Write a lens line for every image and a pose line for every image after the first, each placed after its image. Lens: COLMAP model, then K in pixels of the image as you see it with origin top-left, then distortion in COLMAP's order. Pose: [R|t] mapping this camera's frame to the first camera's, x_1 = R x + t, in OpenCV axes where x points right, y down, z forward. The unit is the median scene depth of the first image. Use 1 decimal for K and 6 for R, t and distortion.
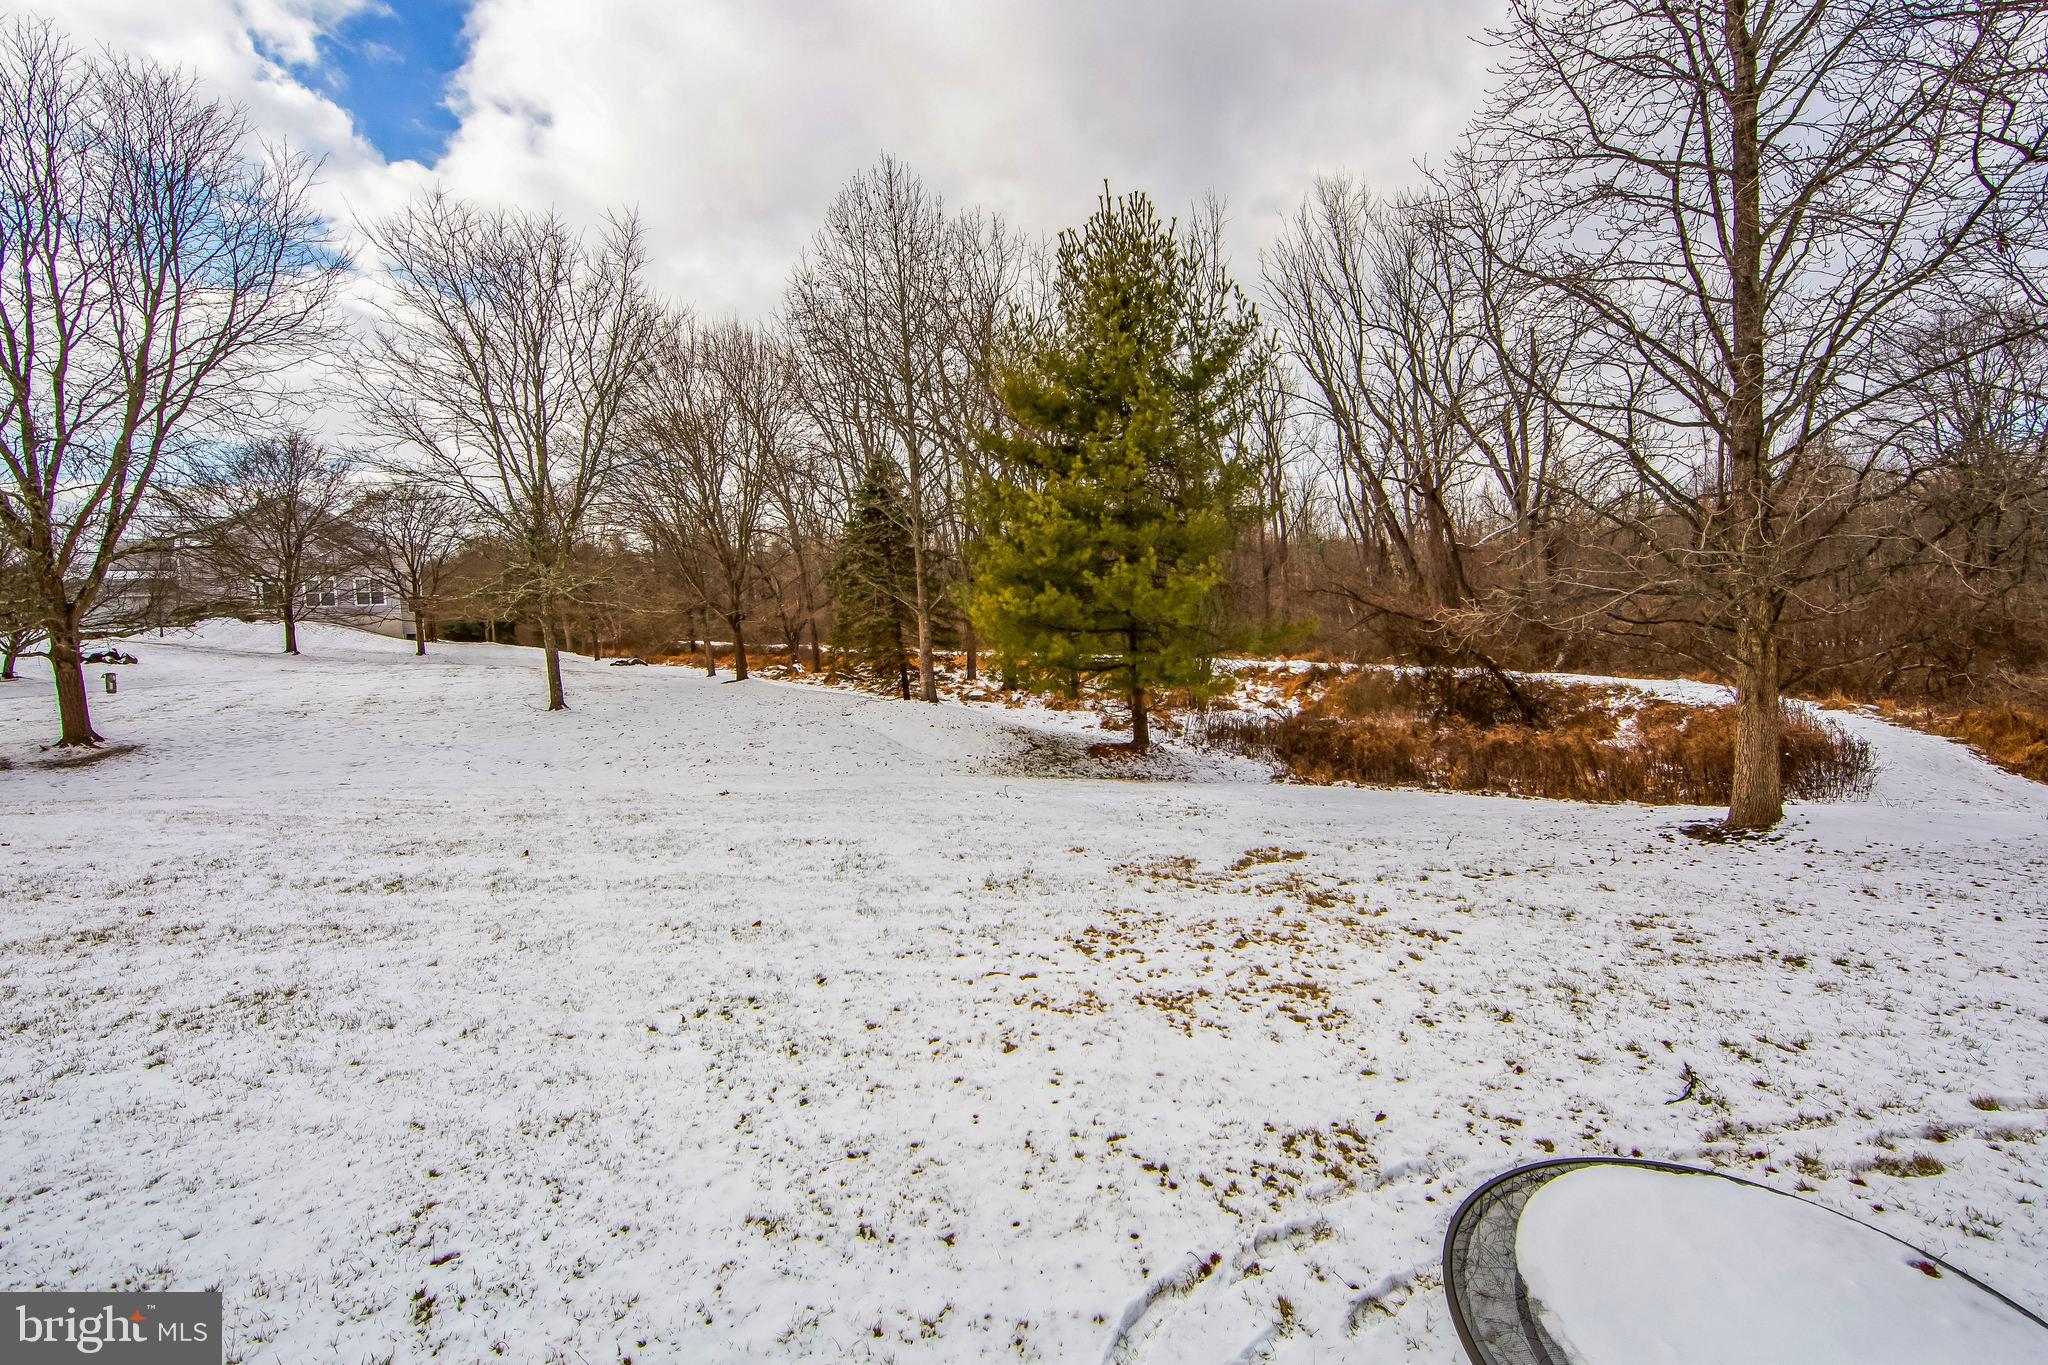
lens RADIAL K [[858.1, 0, 1017.9], [0, 858.1, 637.2], [0, 0, 1]] dist [-0.000056, 0.000452]
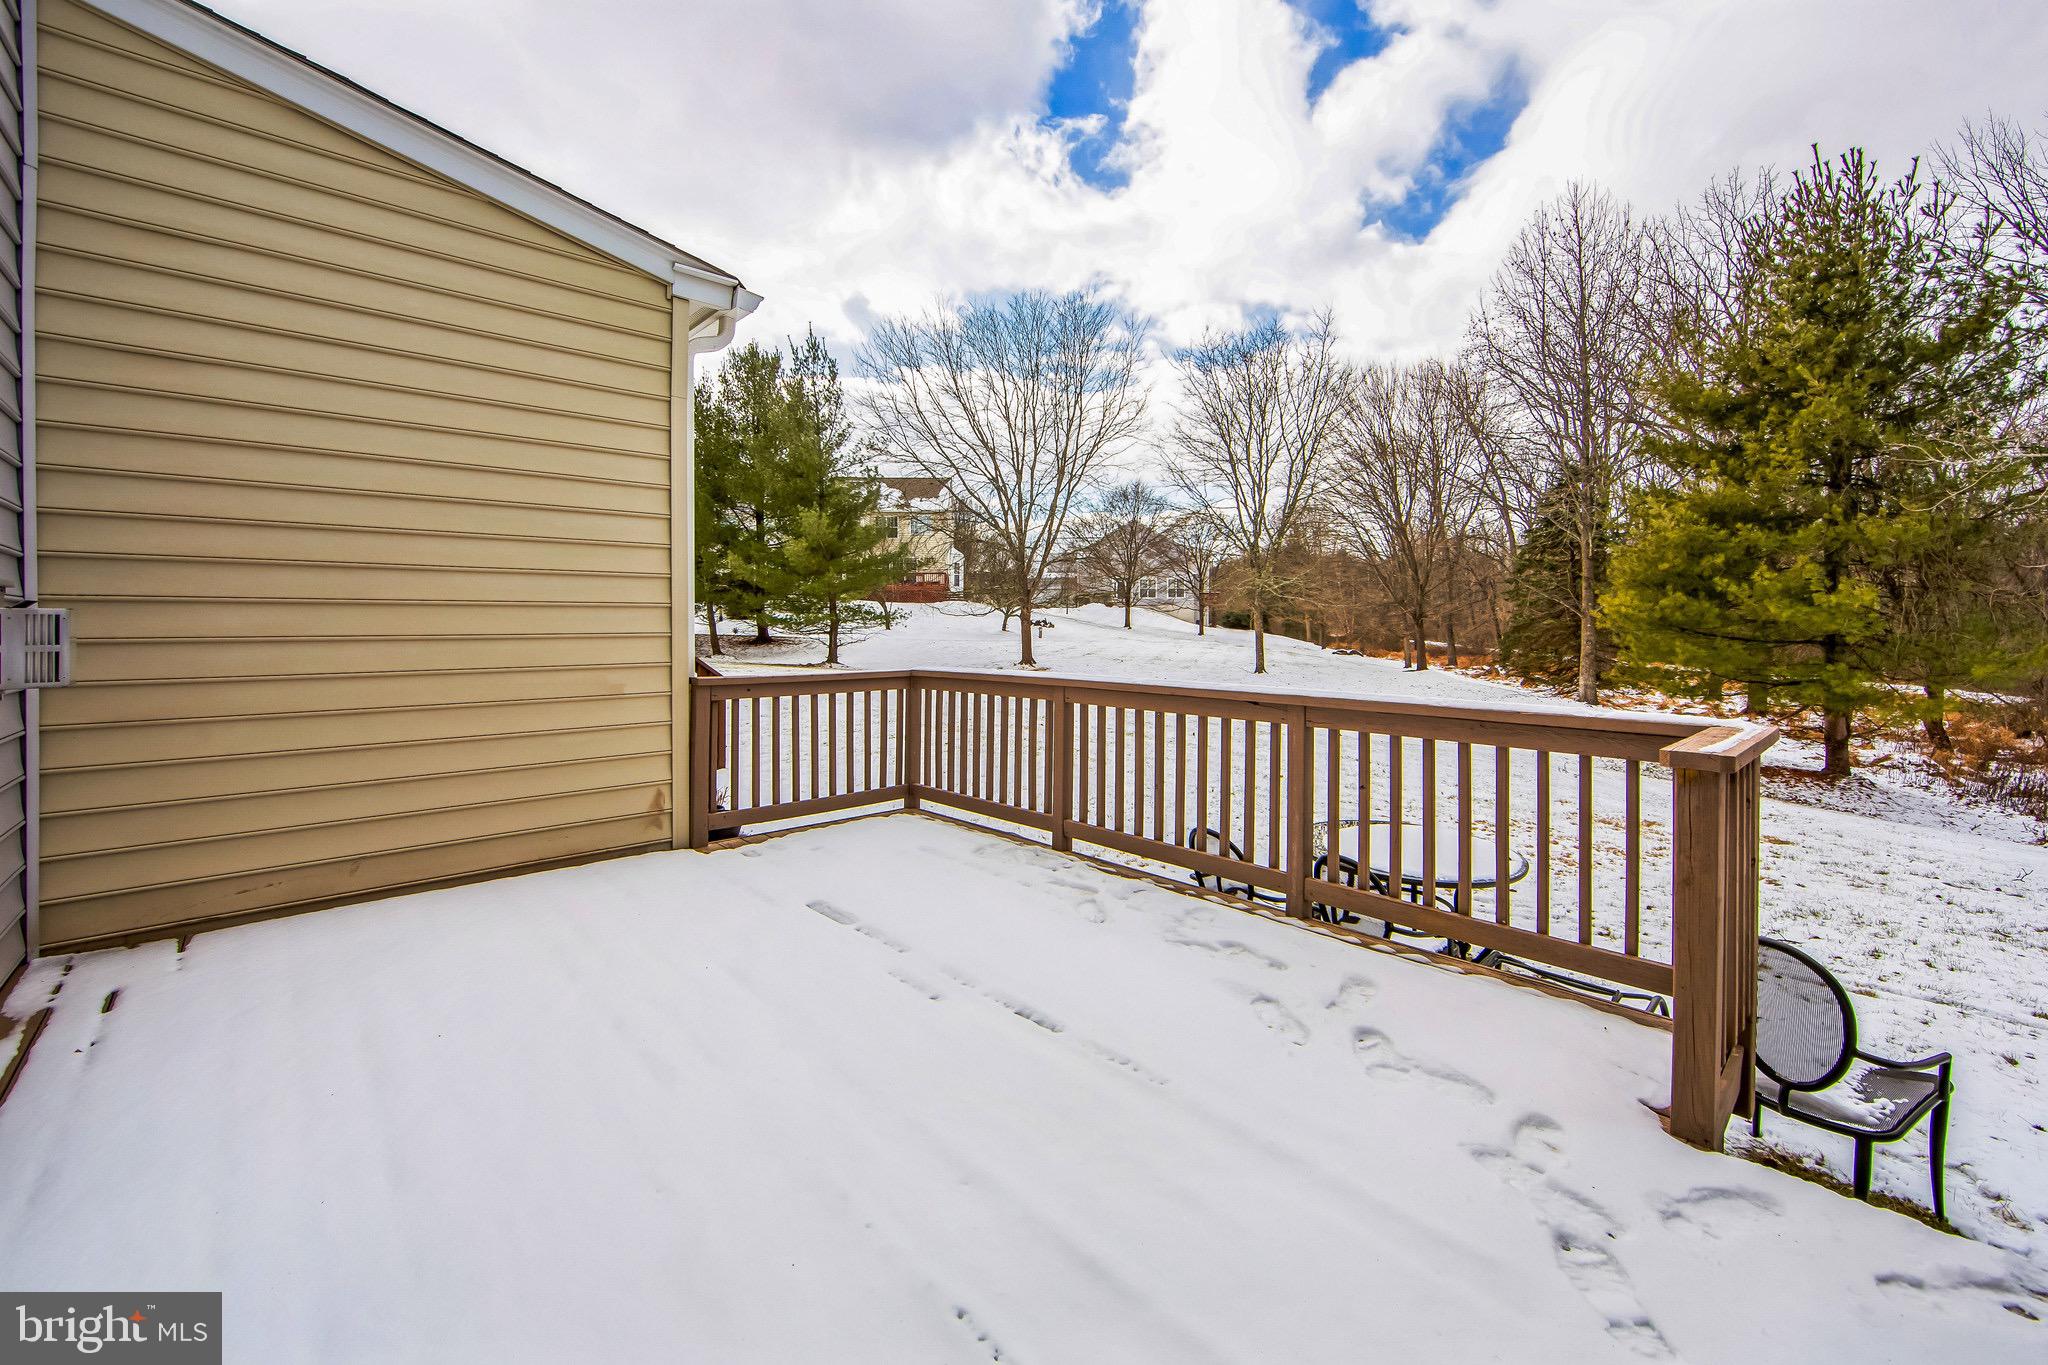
lens RADIAL K [[858.1, 0, 1017.9], [0, 858.1, 637.2], [0, 0, 1]] dist [-0.000056, 0.000452]
pose [[0.660829, 0.060467, -0.748097, 0.242544], [-0.063246, 0.997690, 0.024773, 0.016489], [0.747867, 0.030944, 0.663127, -0.216500]]
